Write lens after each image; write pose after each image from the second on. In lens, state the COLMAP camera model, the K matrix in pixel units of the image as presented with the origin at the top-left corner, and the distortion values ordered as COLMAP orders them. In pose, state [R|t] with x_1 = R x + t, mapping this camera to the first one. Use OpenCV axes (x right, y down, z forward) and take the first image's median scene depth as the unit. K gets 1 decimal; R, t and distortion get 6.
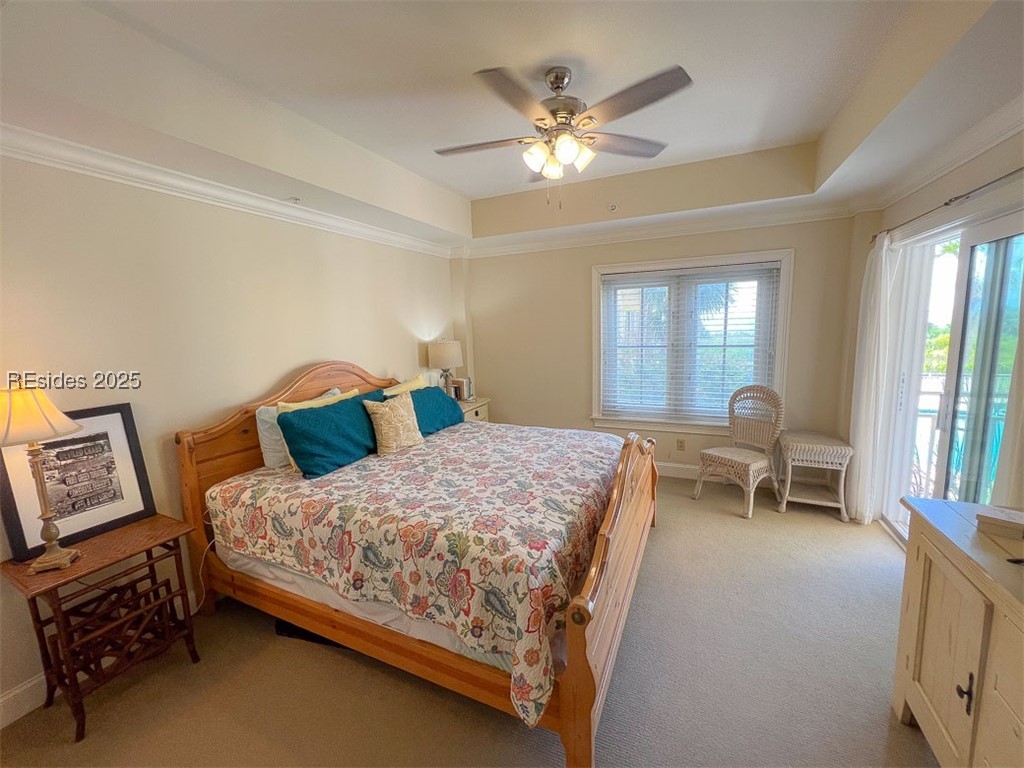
lens RADIAL K [[413.8, 0, 509.5], [0, 413.8, 383.2], [0, 0, 1]] dist [0.000263, -0.000252]
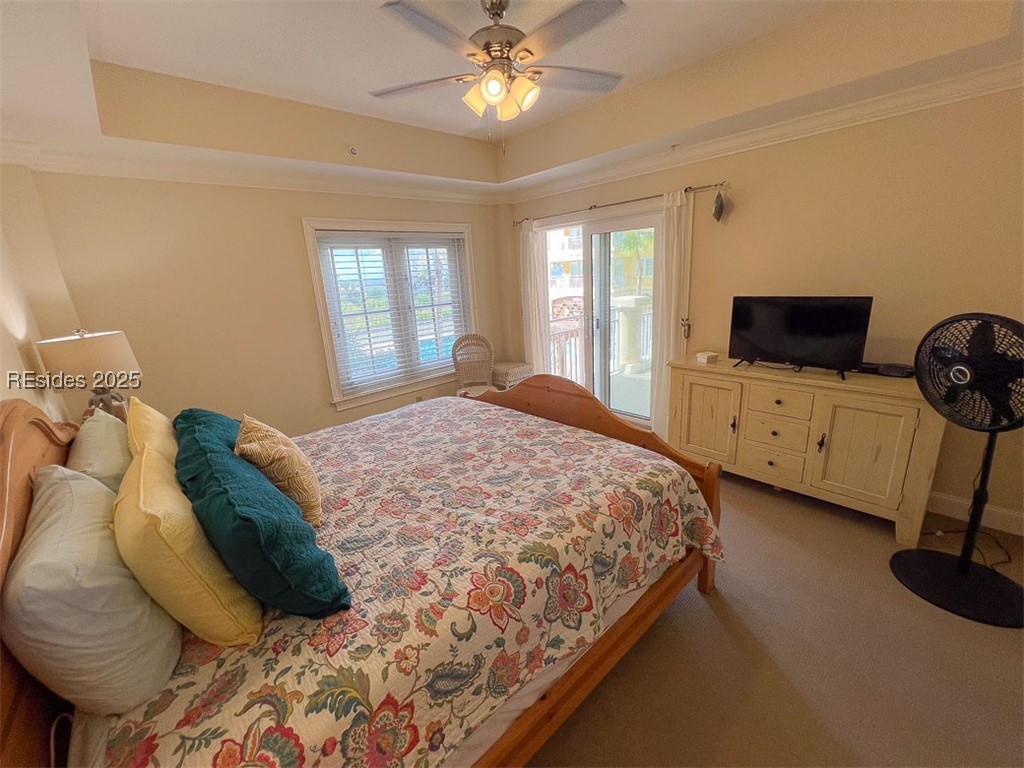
lens RADIAL K [[413.8, 0, 509.5], [0, 413.8, 383.2], [0, 0, 1]] dist [0.000263, -0.000252]
pose [[0.386615, -0.230623, 0.892940, -0.752410], [0.176855, 0.968799, 0.173642, -0.070003], [-0.905125, 0.090788, 0.415339, 0.578143]]
